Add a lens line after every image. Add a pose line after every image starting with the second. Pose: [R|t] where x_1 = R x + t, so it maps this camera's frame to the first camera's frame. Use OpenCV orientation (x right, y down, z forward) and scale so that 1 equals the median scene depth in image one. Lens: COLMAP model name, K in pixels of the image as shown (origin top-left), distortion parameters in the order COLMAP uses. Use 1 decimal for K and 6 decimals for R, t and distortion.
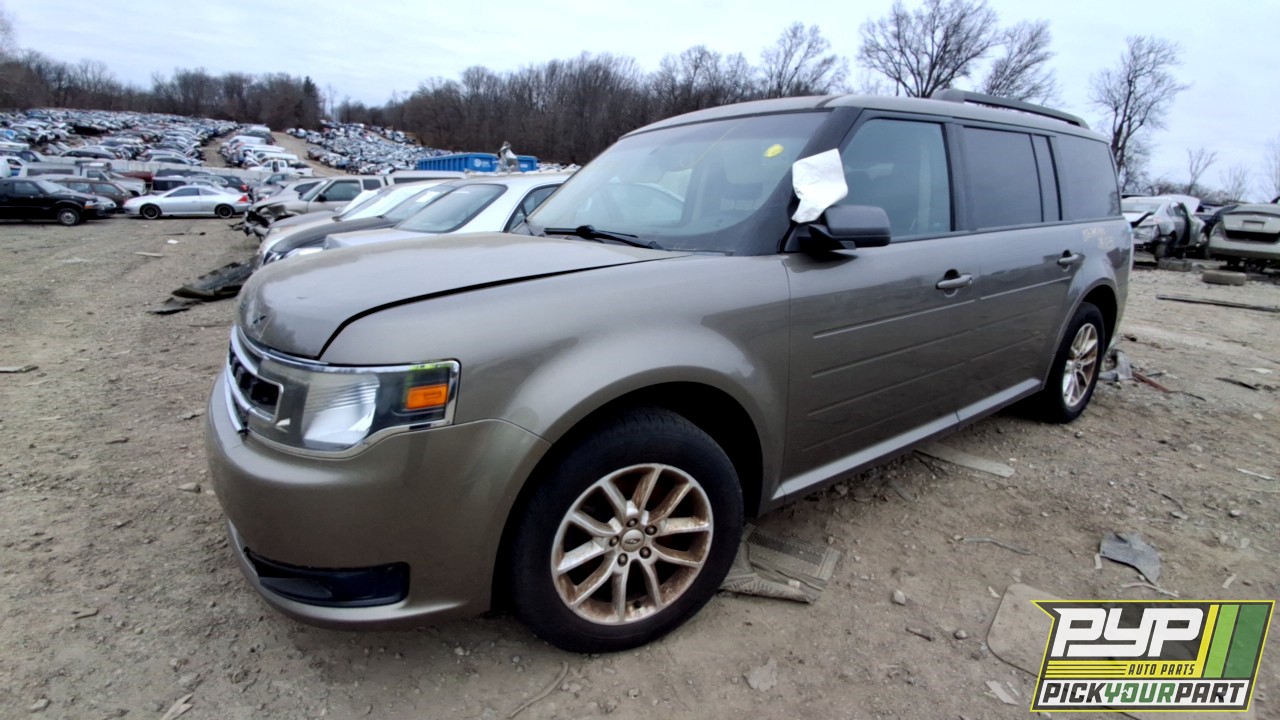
lens RADIAL K [[587.2, 0, 626.9], [0, 587.2, 342.2], [0, 0, 1]] dist [0.013951, -0.035786]
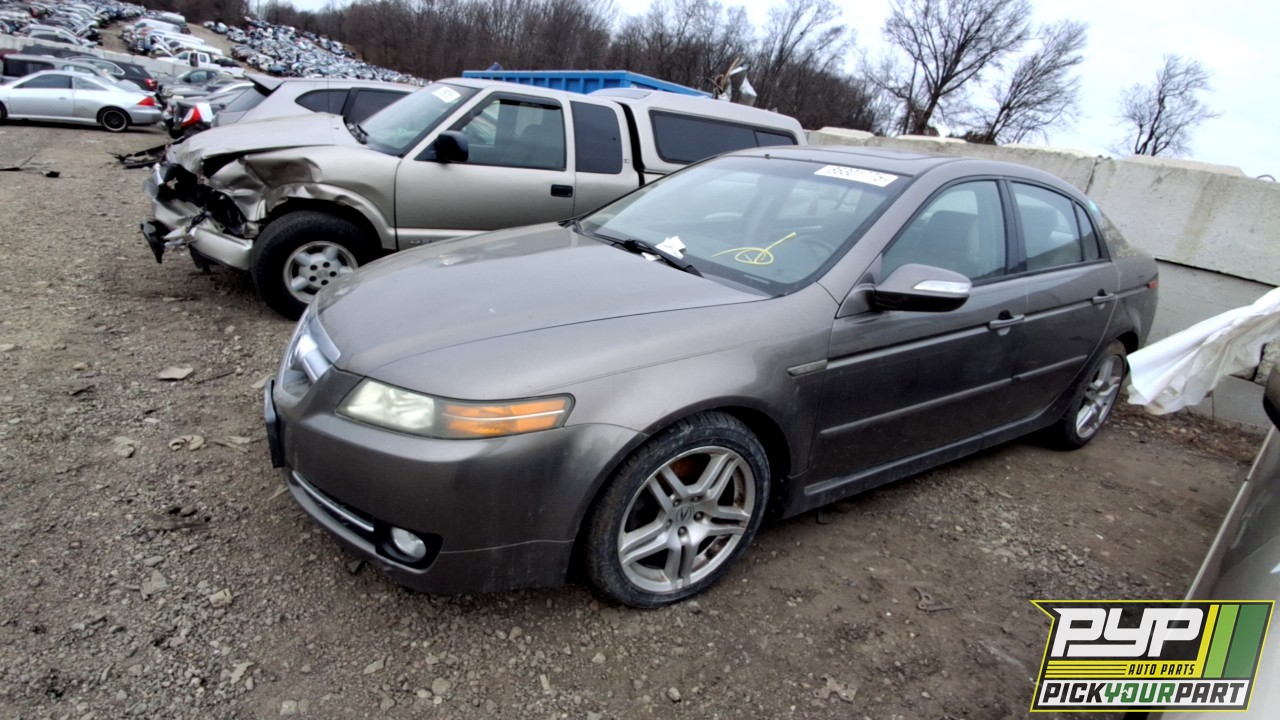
lens RADIAL K [[587.2, 0, 626.9], [0, 587.2, 342.2], [0, 0, 1]] dist [0.013951, -0.035786]
pose [[0.988488, 0.086597, 0.124067, -0.069914], [-0.095508, 0.993120, 0.067762, -0.027406], [-0.117346, -0.078831, 0.989957, 0.106250]]
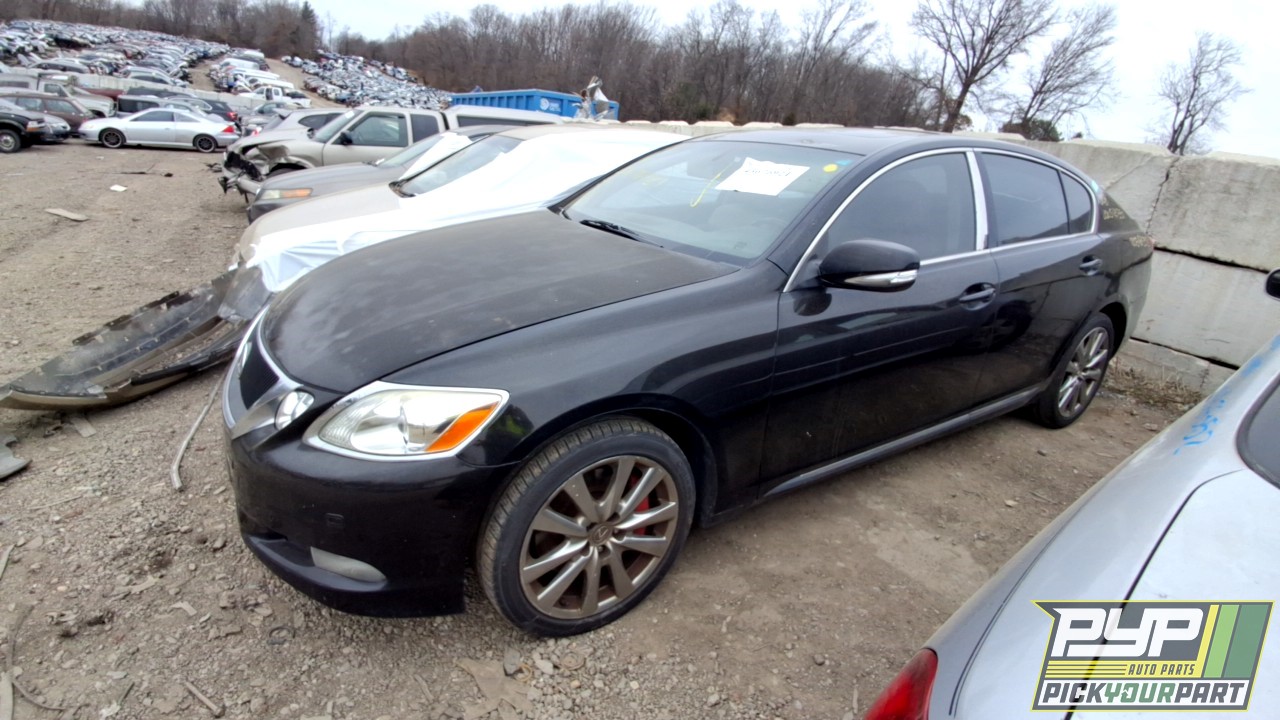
lens RADIAL K [[587.2, 0, 626.9], [0, 587.2, 342.2], [0, 0, 1]] dist [0.013951, -0.035786]
pose [[0.997382, 0.069347, 0.020490, -0.032851], [-0.070536, 0.995422, 0.064492, -0.013742], [-0.015924, -0.065769, 0.997708, 0.053380]]
